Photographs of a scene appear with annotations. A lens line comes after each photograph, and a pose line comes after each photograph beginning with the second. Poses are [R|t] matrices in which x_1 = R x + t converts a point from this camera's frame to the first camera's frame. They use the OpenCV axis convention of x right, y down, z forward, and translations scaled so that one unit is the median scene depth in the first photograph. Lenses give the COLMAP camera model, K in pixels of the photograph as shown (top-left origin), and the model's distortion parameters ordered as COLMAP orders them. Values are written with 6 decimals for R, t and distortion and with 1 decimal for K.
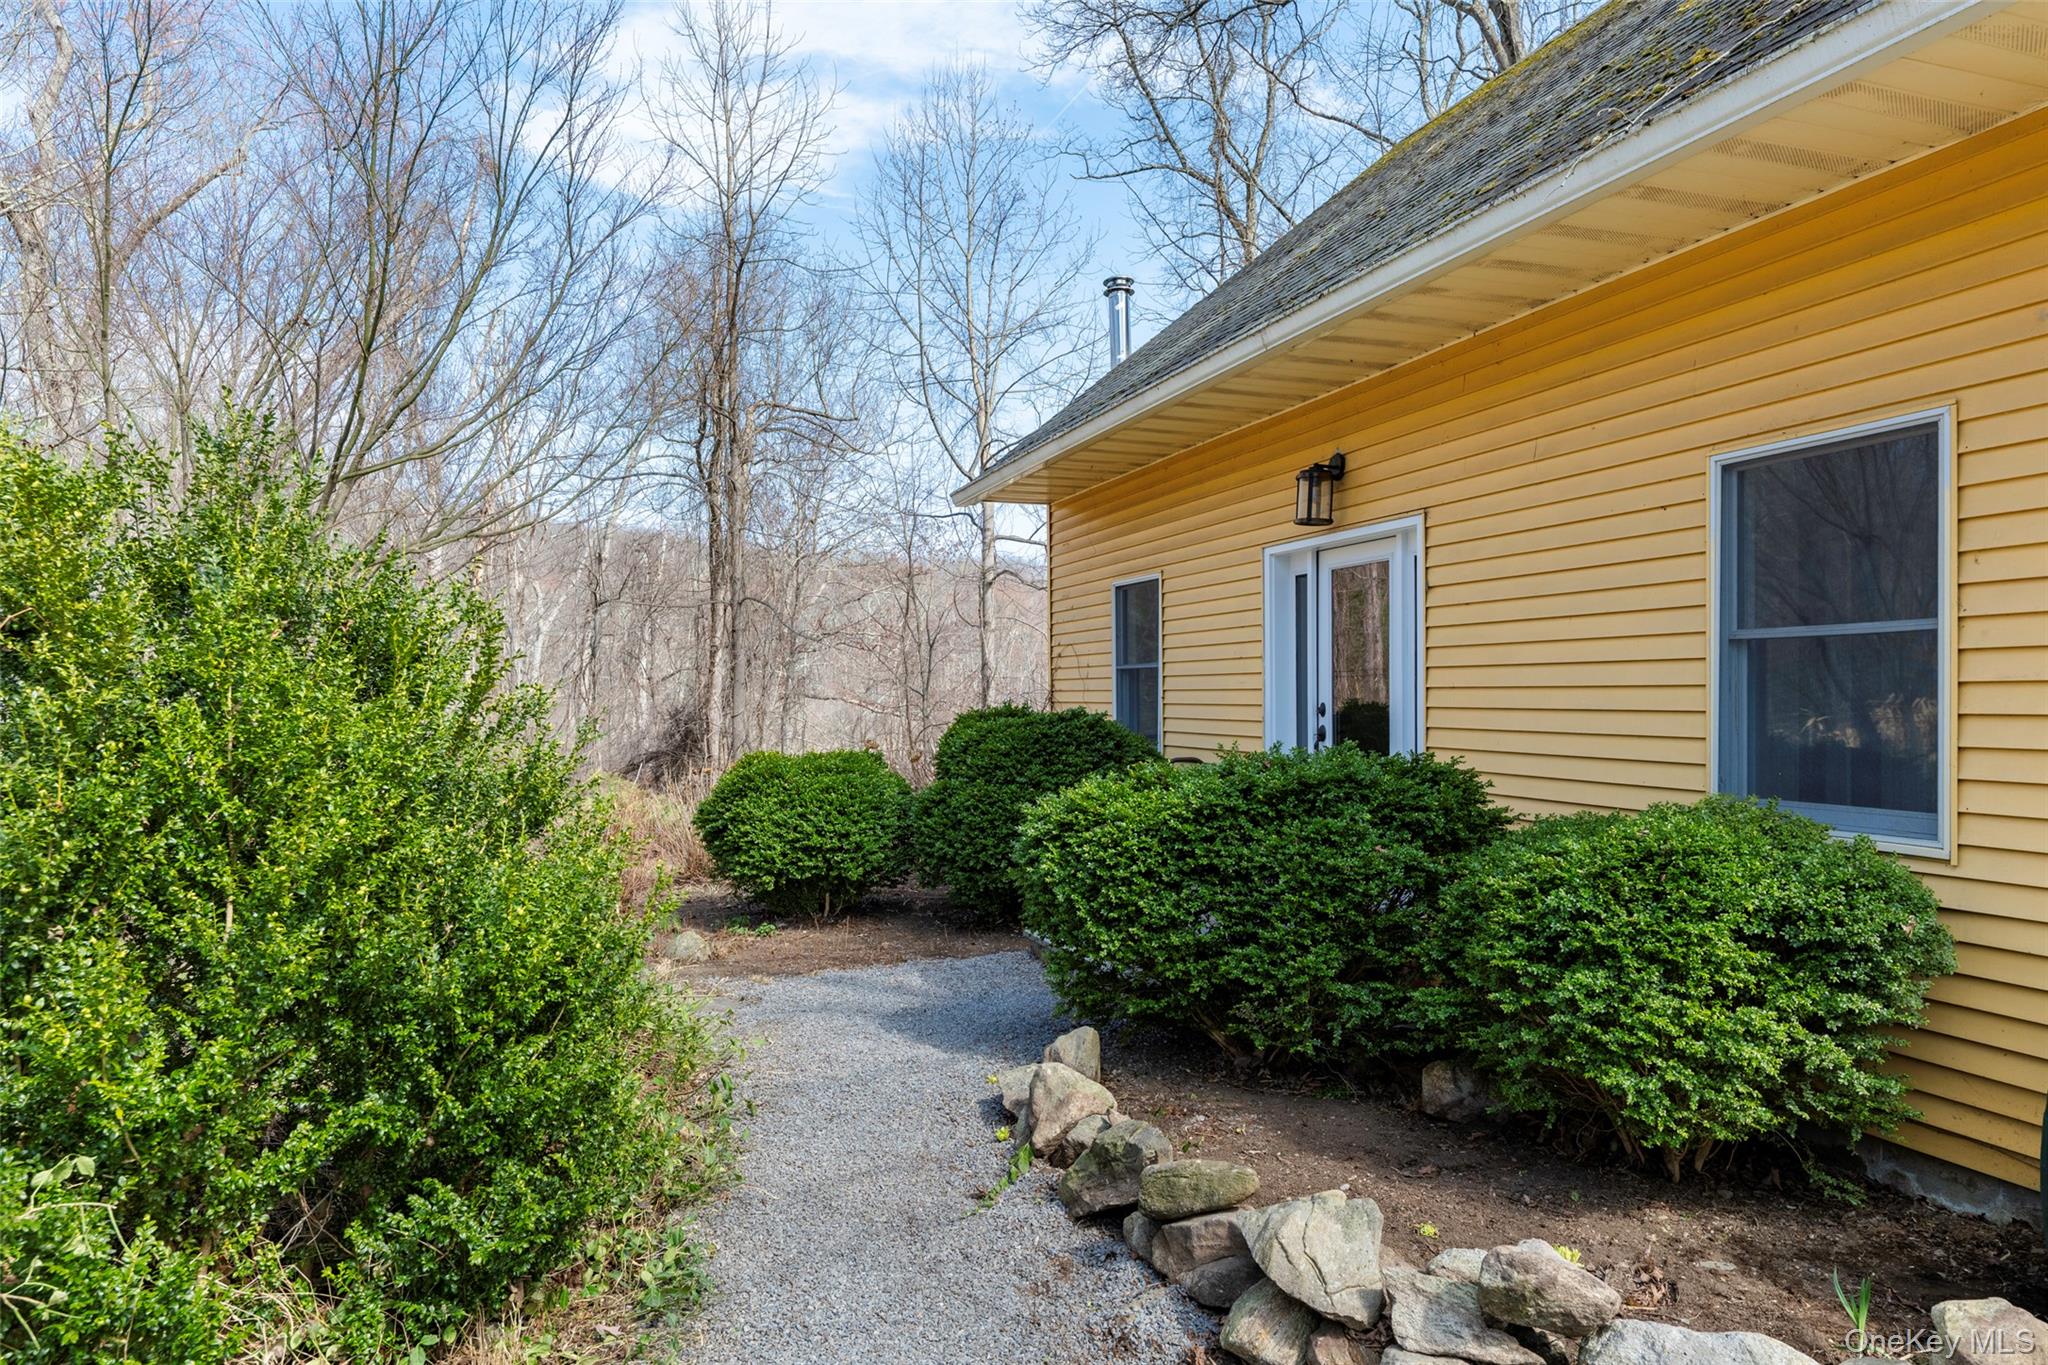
lens RADIAL K [[1296.6, 0, 1024.0], [0, 1296.6, 682.5], [0, 0, 1]] dist [0.000571, -0.000005]
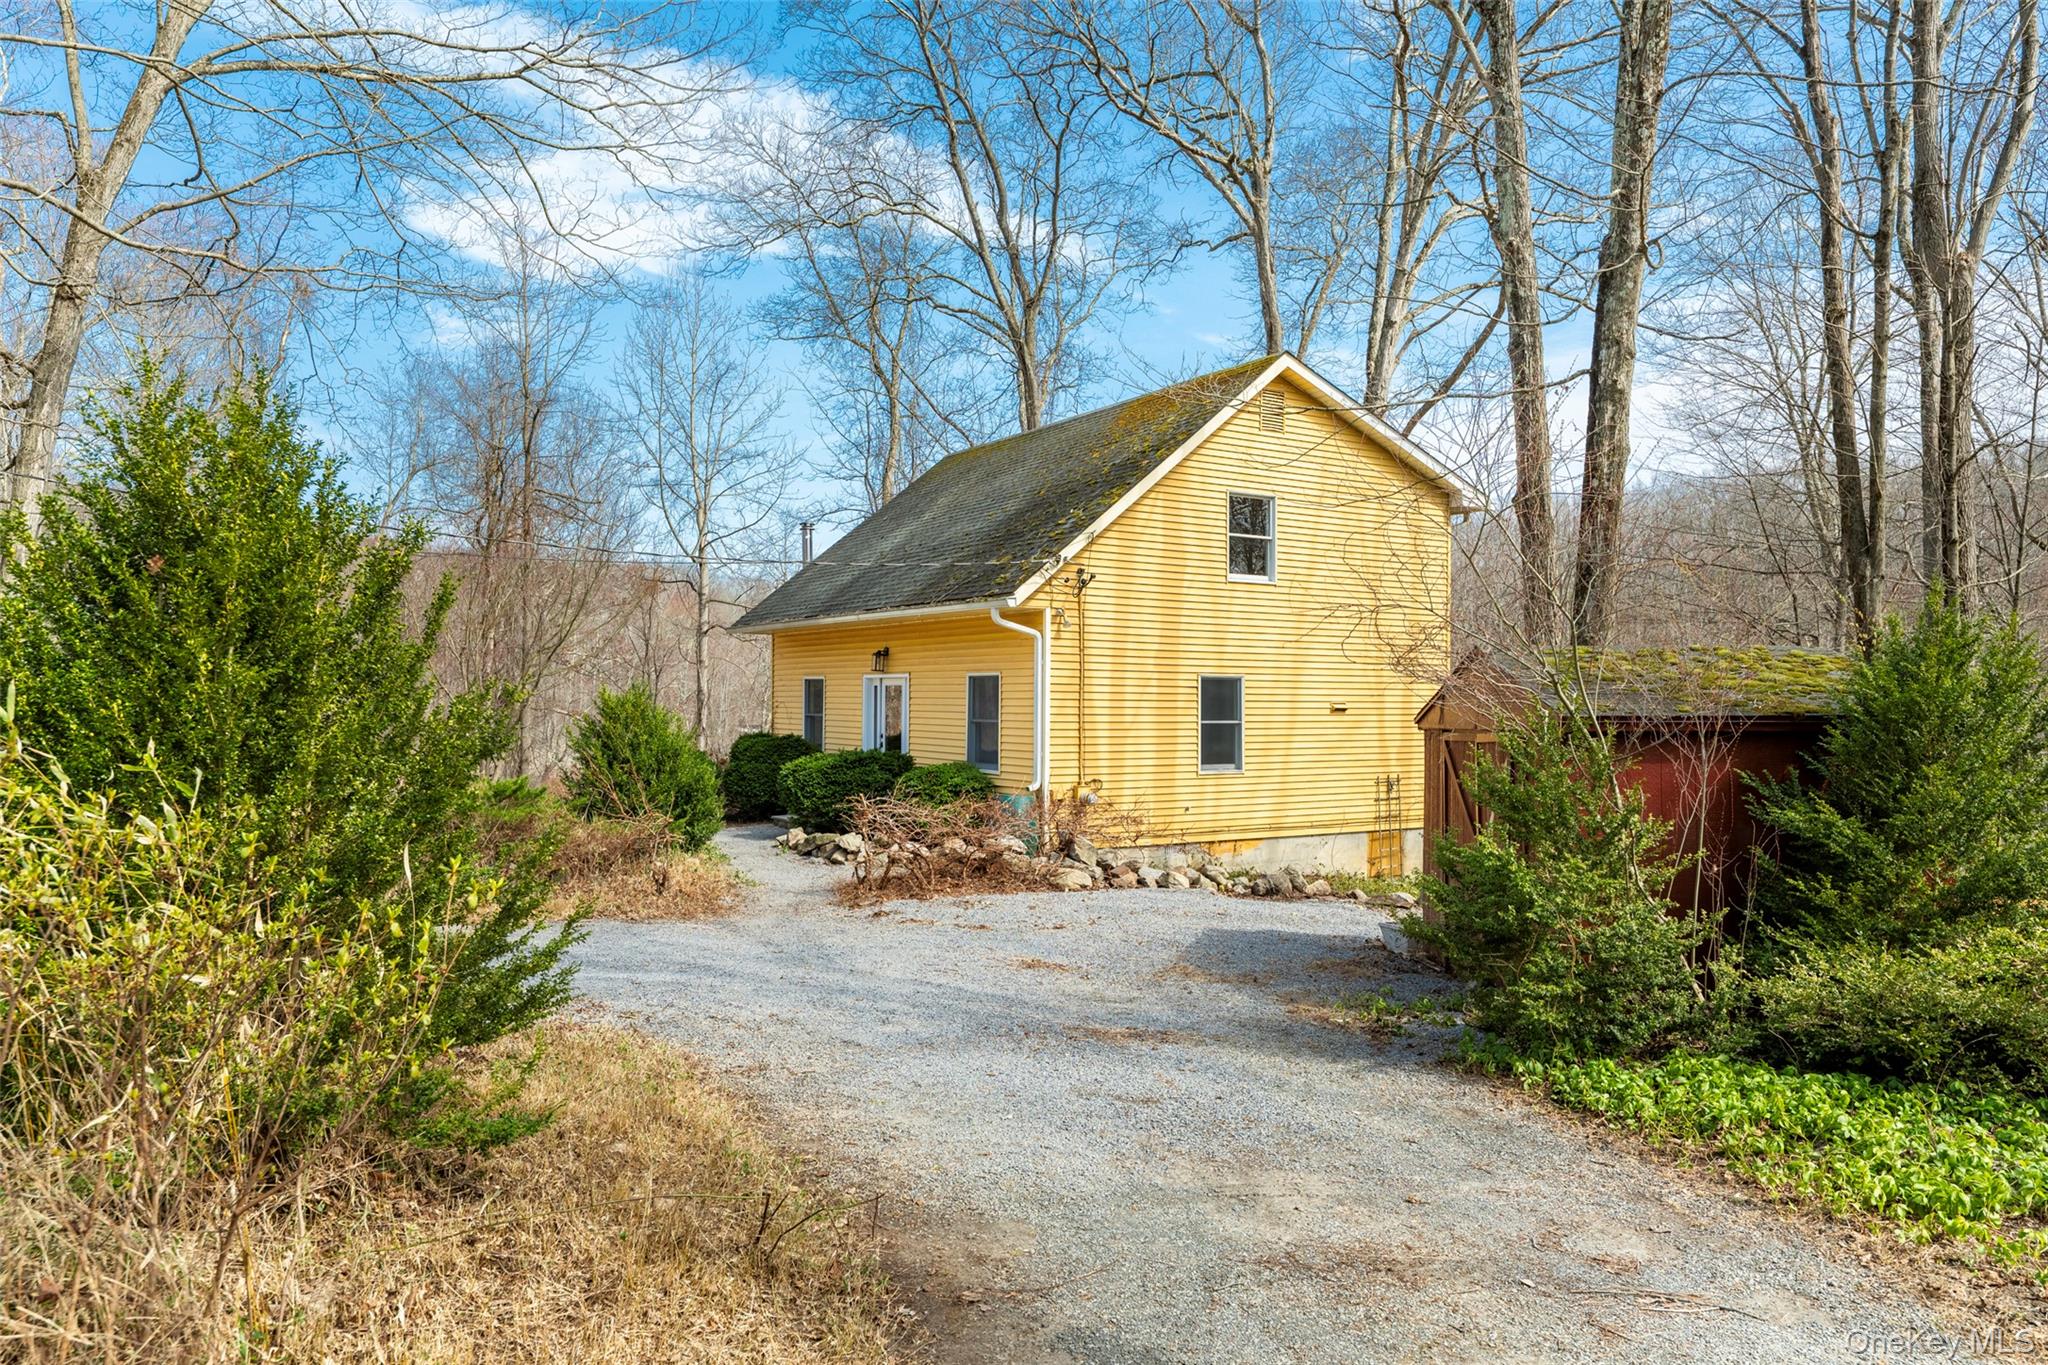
lens RADIAL K [[1419.4, 0, 1024.0], [0, 1419.4, 682.5], [0, 0, 1]] dist [0.000594, 0.000044]
pose [[0.970114, 0.019514, 0.241863, -0.178567], [-0.019758, 0.999804, -0.001417, -0.080049], [-0.241843, -0.003404, 0.970309, -1.710392]]
